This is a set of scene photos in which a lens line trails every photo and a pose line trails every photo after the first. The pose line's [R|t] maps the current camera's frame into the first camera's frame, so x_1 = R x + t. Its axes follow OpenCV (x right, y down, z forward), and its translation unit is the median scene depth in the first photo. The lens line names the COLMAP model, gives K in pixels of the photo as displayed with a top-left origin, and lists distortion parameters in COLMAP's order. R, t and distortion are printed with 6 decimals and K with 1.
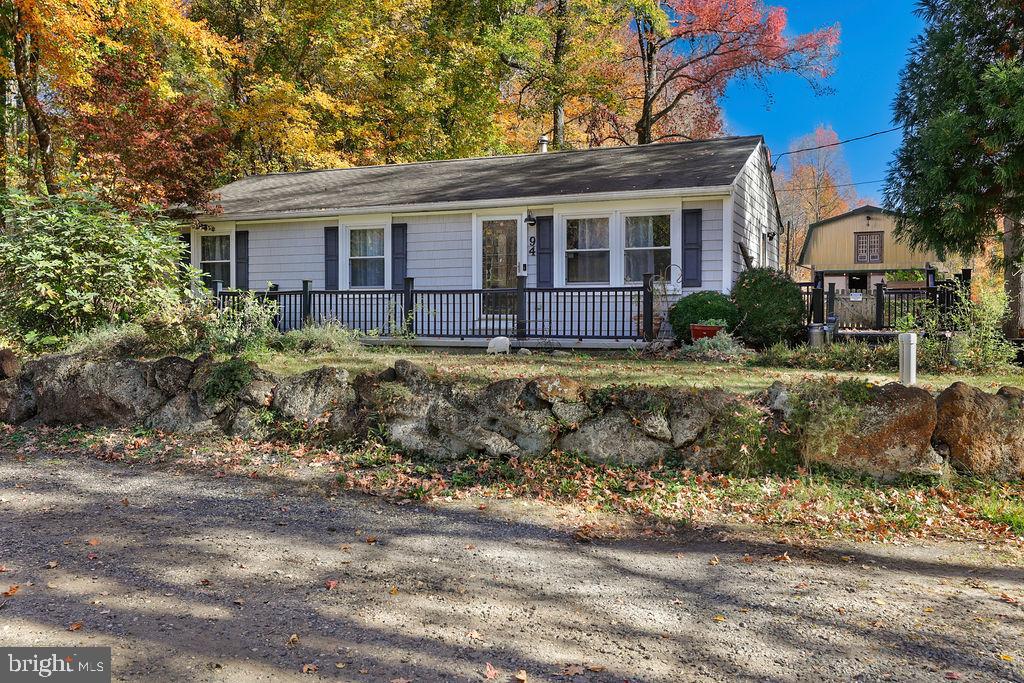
lens RADIAL K [[864.1, 0, 512.0], [0, 864.1, 341.5], [0, 0, 1]] dist [-0.040985, -0.002218]
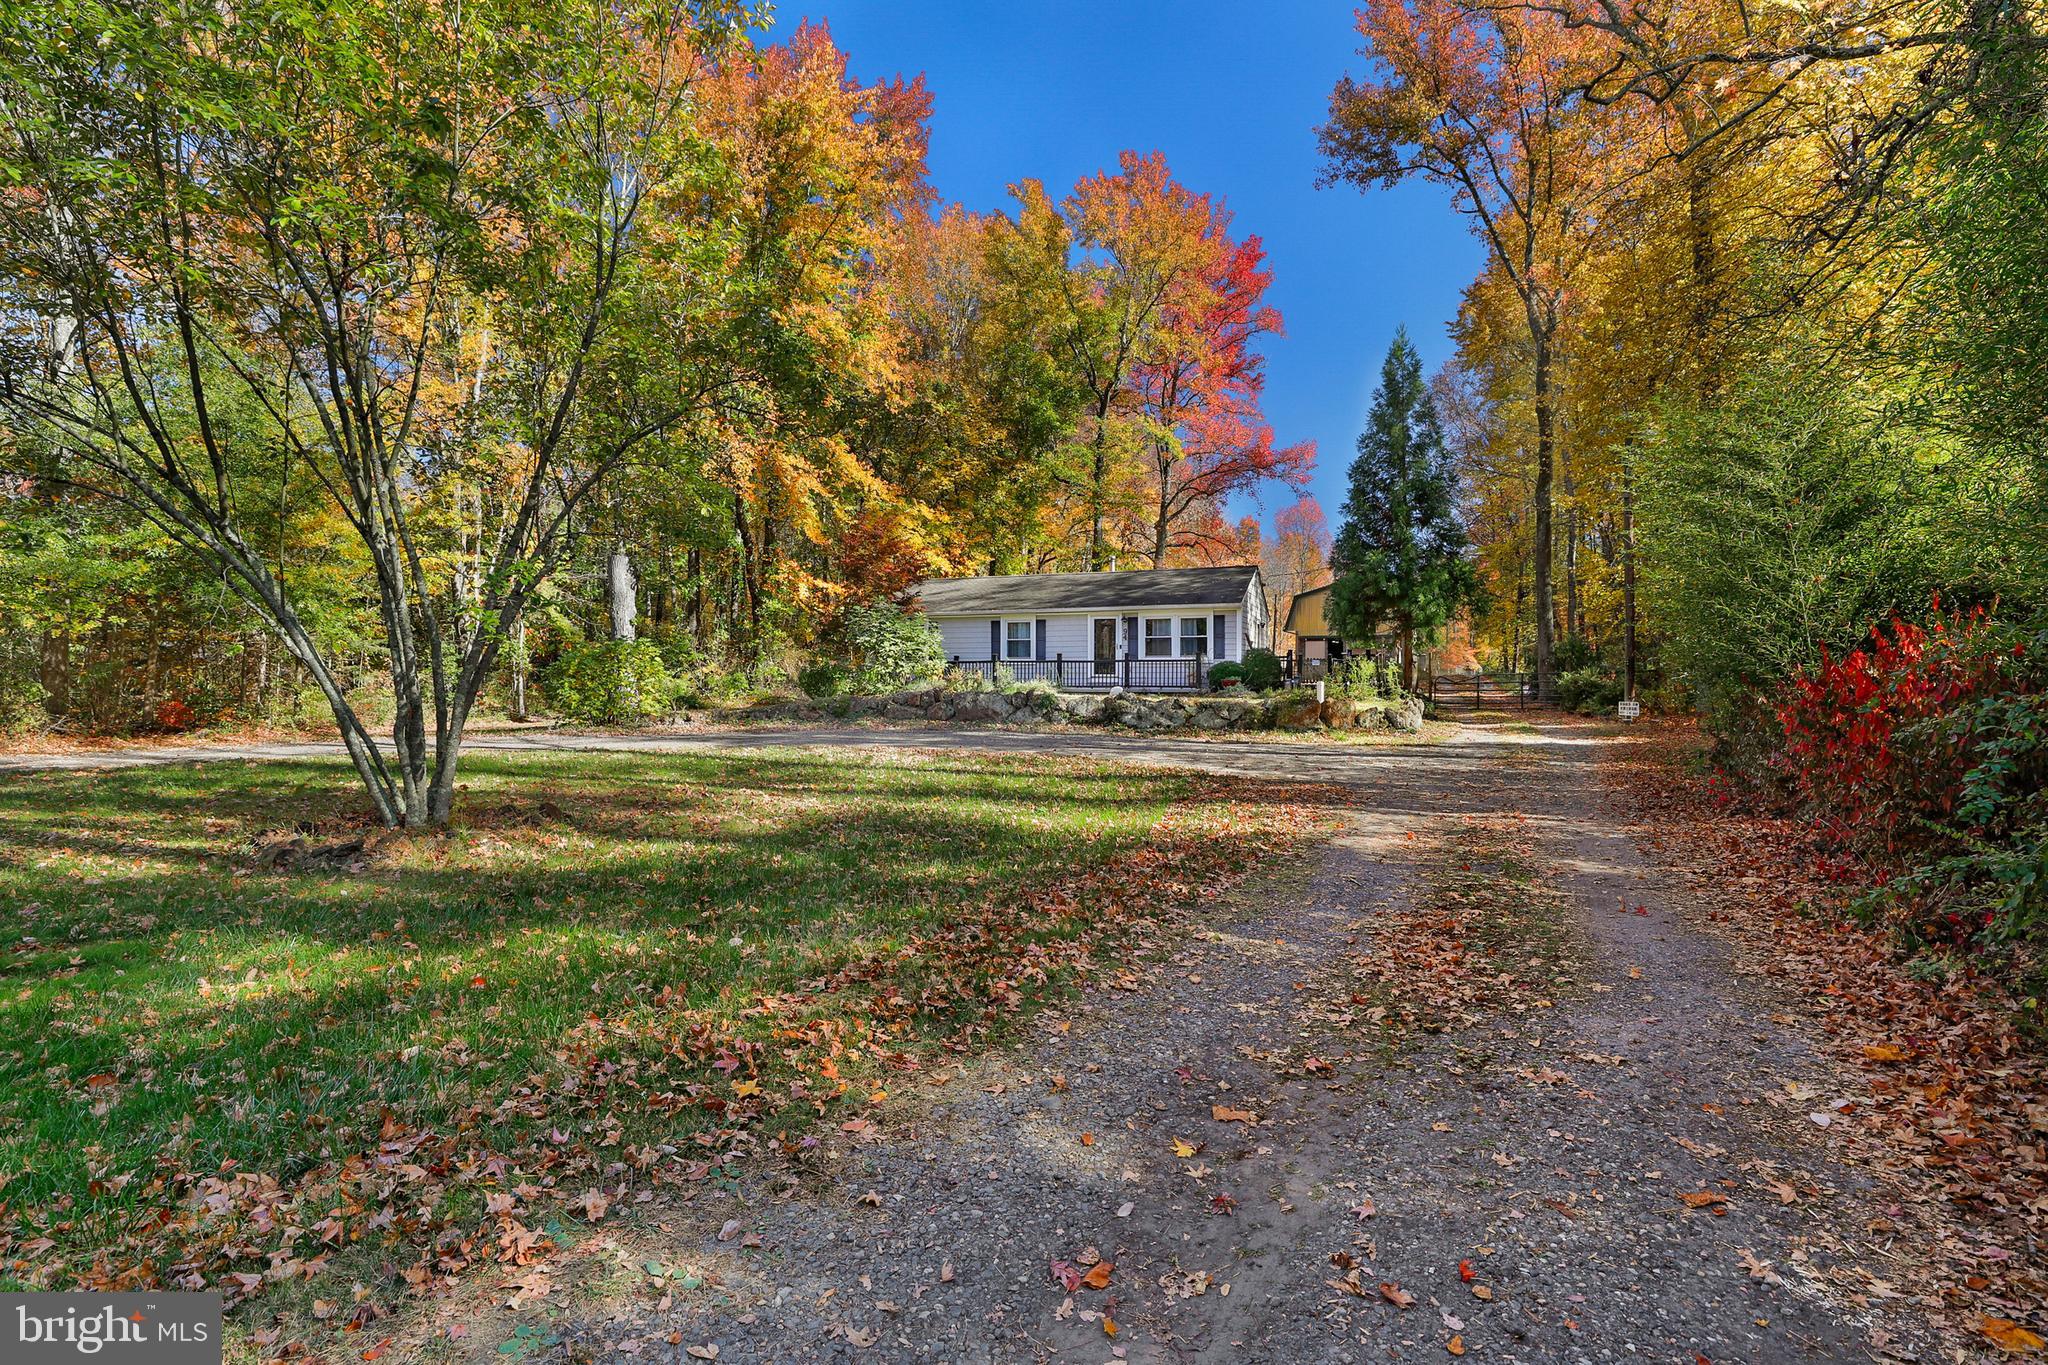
lens RADIAL K [[961.6, 0, 1024.0], [0, 961.6, 682.5], [0, 0, 1]] dist [-0.000009, 0.000002]
pose [[0.998656, -0.002615, 0.051760, -0.283834], [0.003814, 0.999726, -0.023087, 0.029058], [-0.051685, 0.023254, 0.998393, -0.919198]]
